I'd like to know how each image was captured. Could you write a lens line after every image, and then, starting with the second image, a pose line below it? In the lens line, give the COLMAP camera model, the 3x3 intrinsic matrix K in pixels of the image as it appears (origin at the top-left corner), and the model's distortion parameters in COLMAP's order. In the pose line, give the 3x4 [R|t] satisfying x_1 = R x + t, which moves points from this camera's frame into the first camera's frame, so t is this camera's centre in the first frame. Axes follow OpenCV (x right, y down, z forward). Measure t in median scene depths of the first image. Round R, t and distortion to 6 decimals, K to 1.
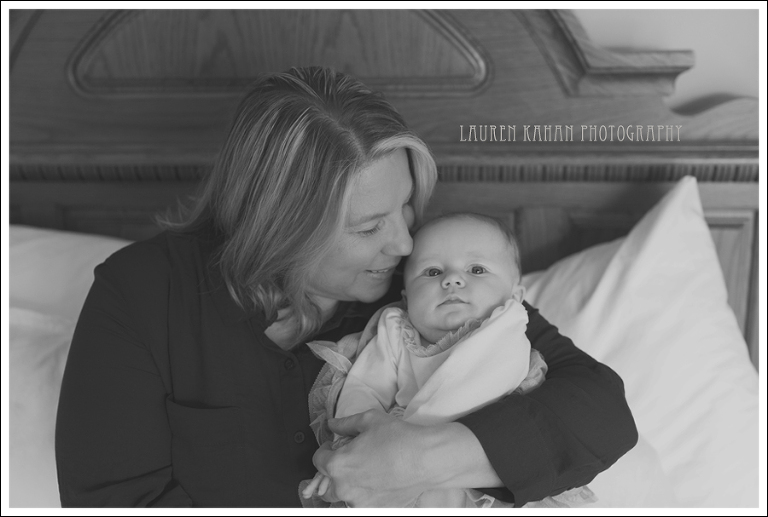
lens RADIAL K [[1057.6, 0, 380.9], [0, 1057.6, 254.7], [0, 0, 1]] dist [-0.007930, 0.000000]
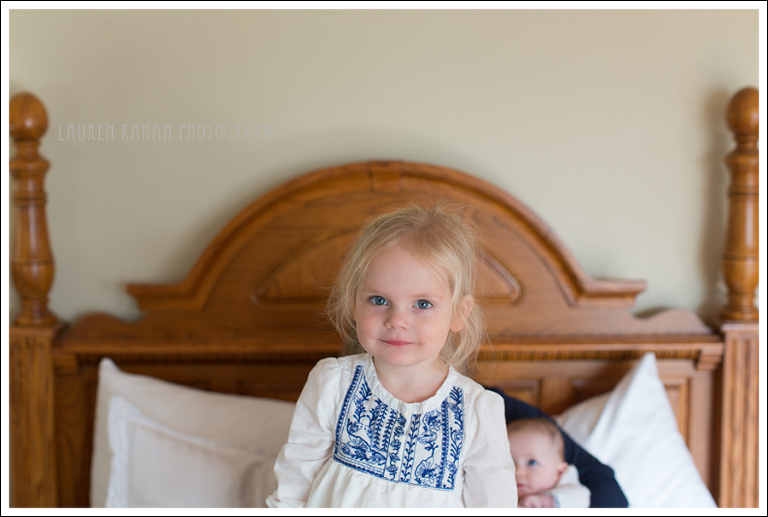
lens RADIAL K [[1057.6, 0, 391.3], [0, 1057.6, 261.0], [0, 0, 1]] dist [-0.007930, 0.000000]
pose [[0.997705, -0.001485, 0.067701, -0.209020], [0.012967, 0.985448, -0.169480, 0.050949], [-0.066464, 0.169968, 0.983206, -0.591087]]
